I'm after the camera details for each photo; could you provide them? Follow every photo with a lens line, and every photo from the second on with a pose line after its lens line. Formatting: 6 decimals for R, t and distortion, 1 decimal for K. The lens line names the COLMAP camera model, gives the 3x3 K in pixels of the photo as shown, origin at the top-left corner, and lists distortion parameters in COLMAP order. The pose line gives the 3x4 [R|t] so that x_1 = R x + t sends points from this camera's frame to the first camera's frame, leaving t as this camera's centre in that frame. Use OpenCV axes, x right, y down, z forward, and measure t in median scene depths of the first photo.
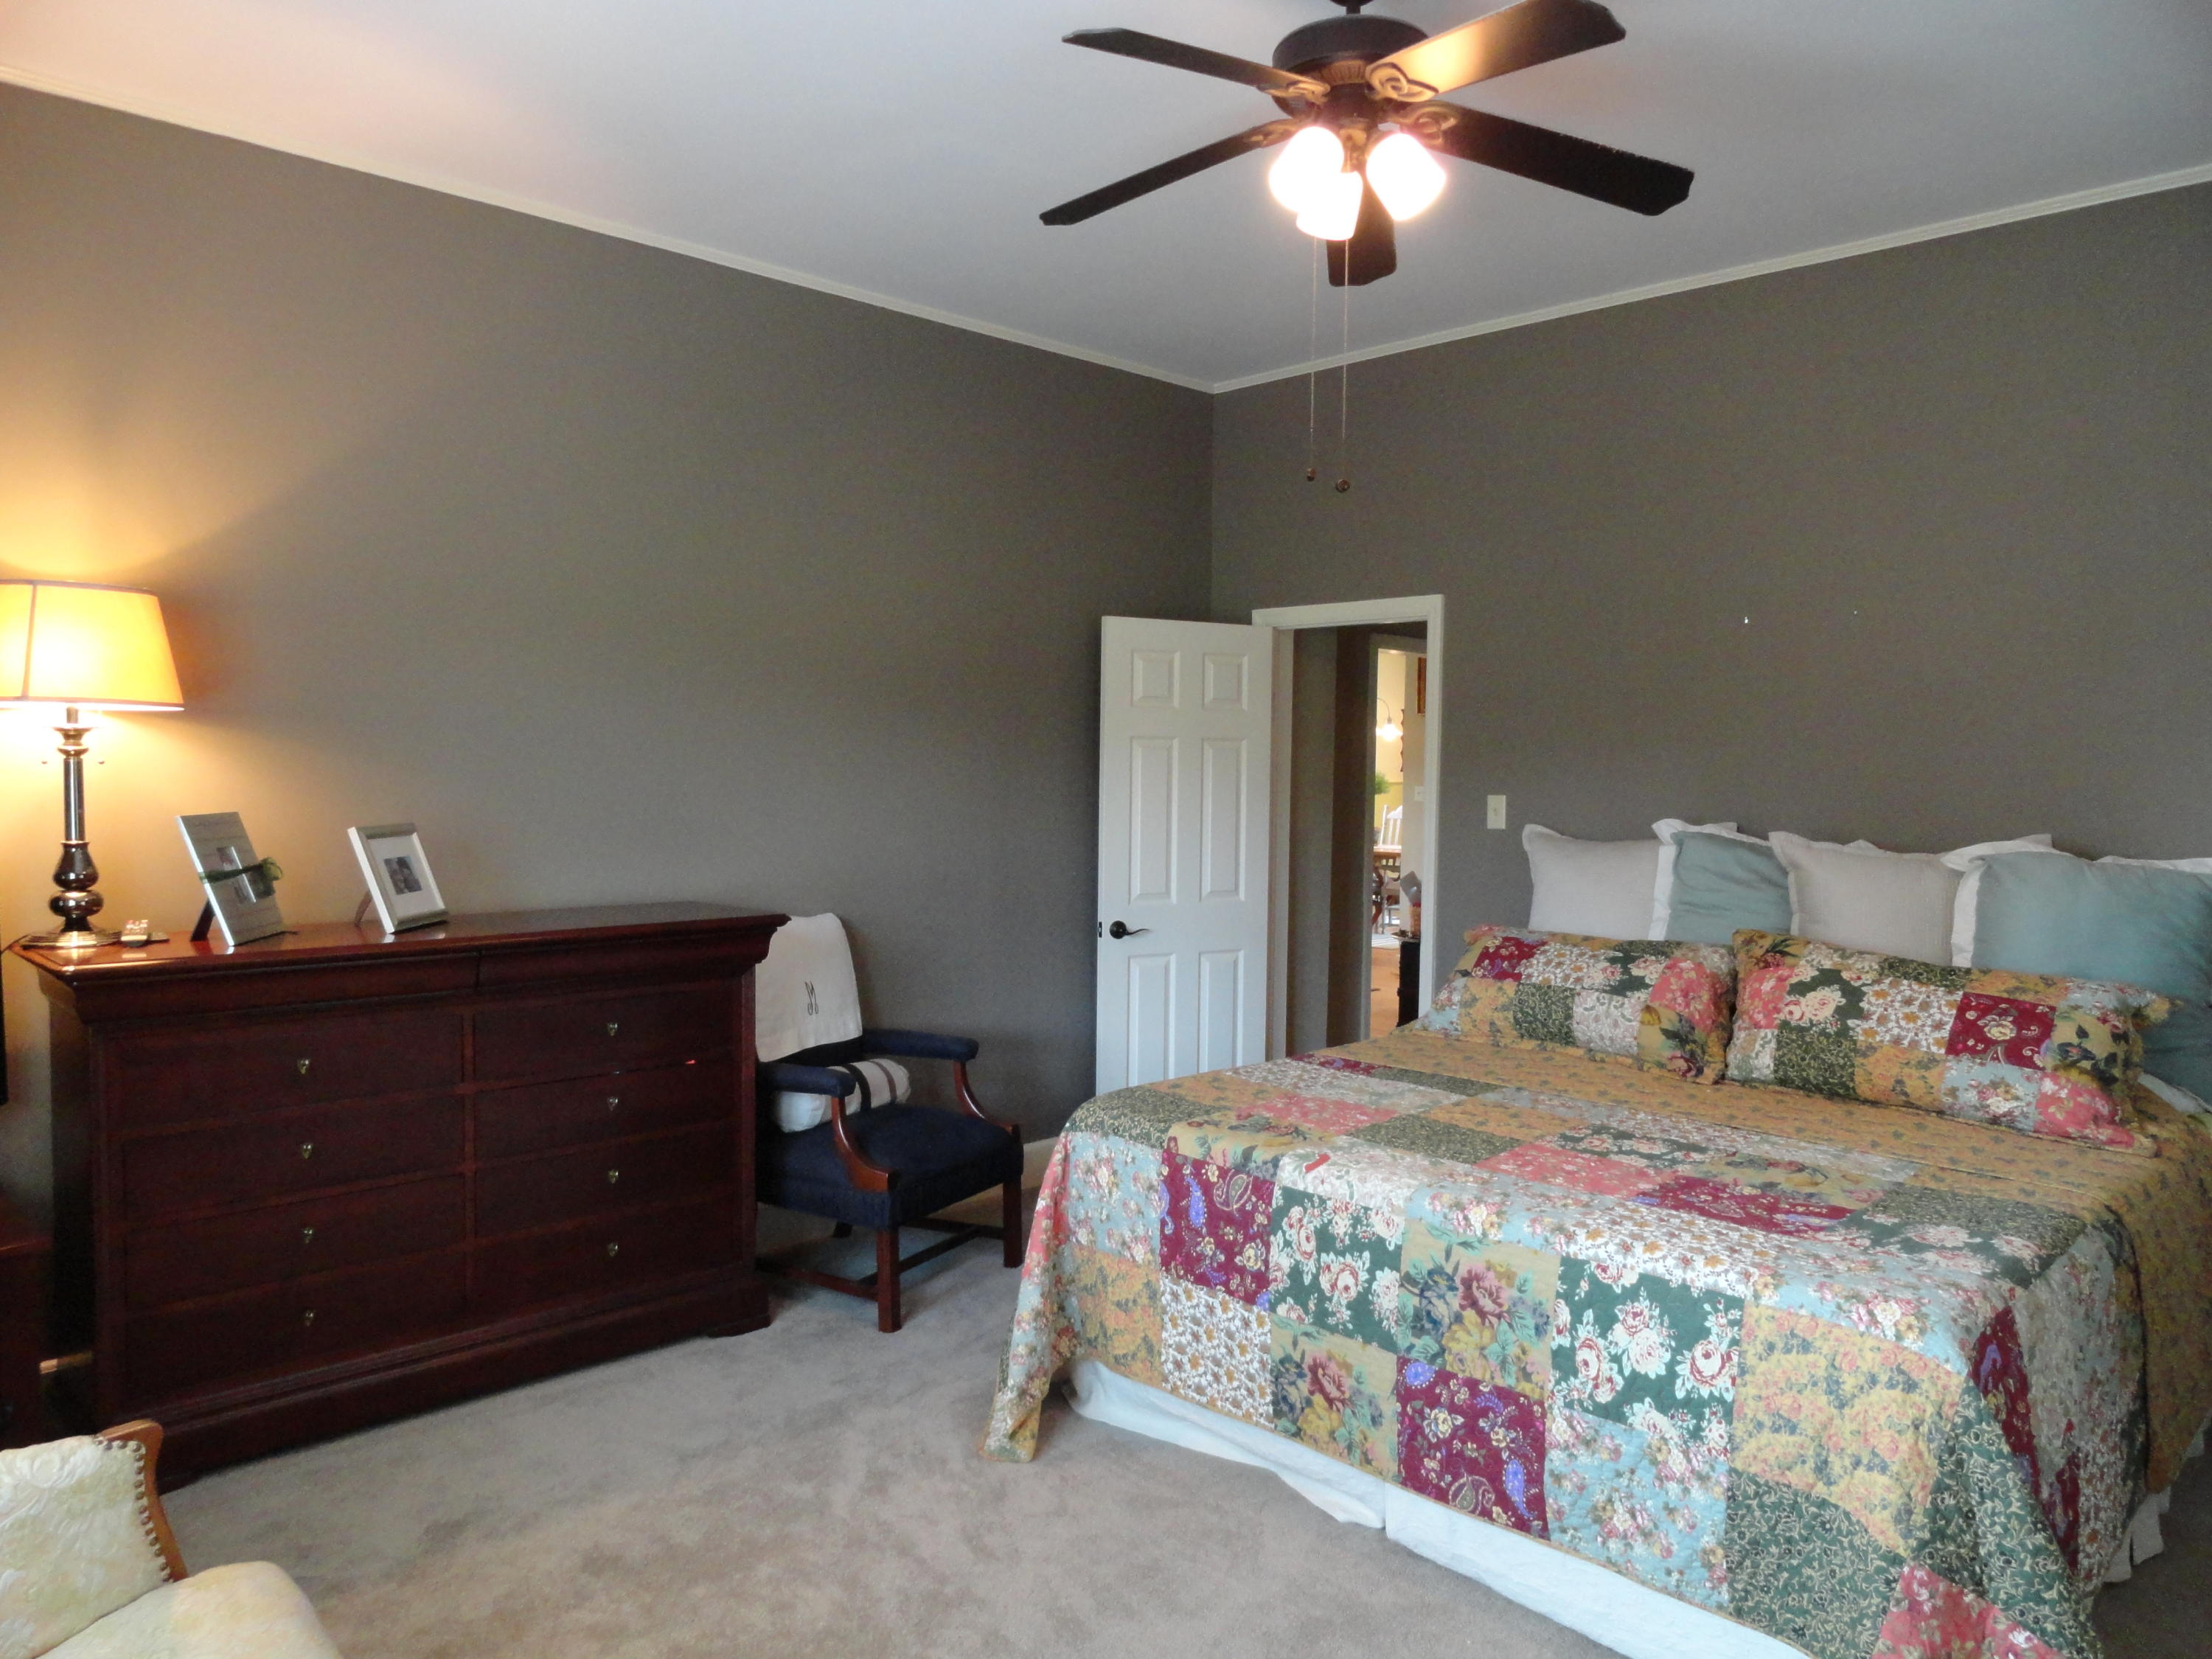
lens RADIAL K [[1516.8, 0, 1096.5], [0, 1516.8, 830.7], [0, 0, 1]] dist [-0.009598, 0.016693]
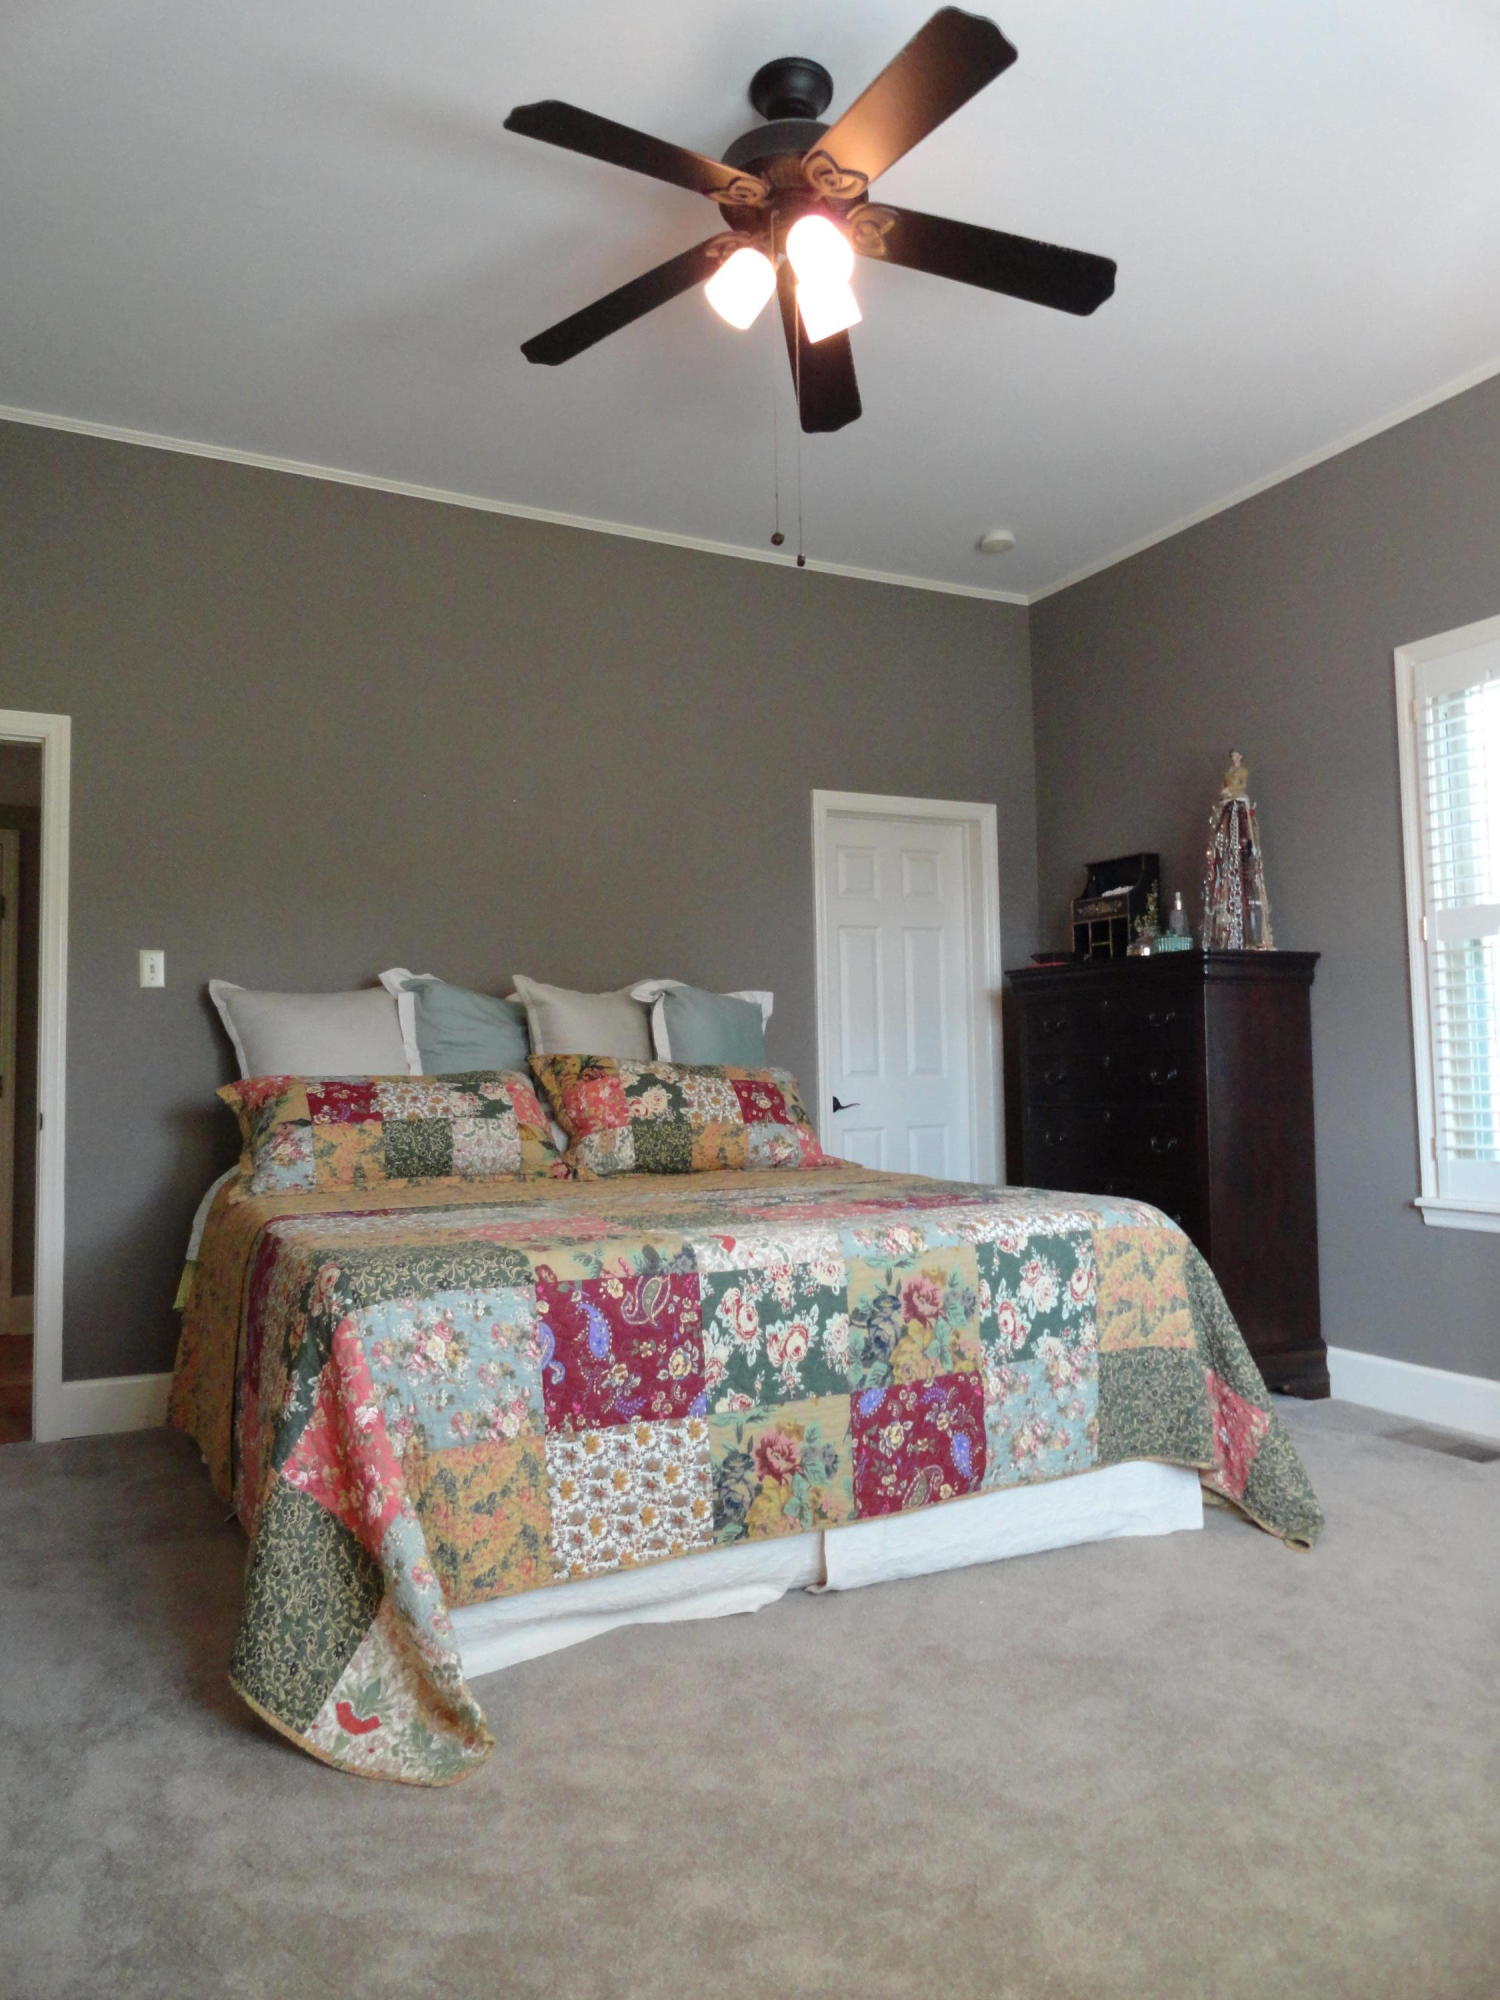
lens RADIAL K [[1371.4, 0, 749.3], [0, 1371.4, 989.0], [0, 0, 1]] dist [-0.009598, 0.016693]
pose [[0.277187, 0.037897, 0.960068, -0.673274], [0.058301, 0.996717, -0.056176, 0.106505], [-0.959045, 0.071544, 0.274068, 0.716088]]
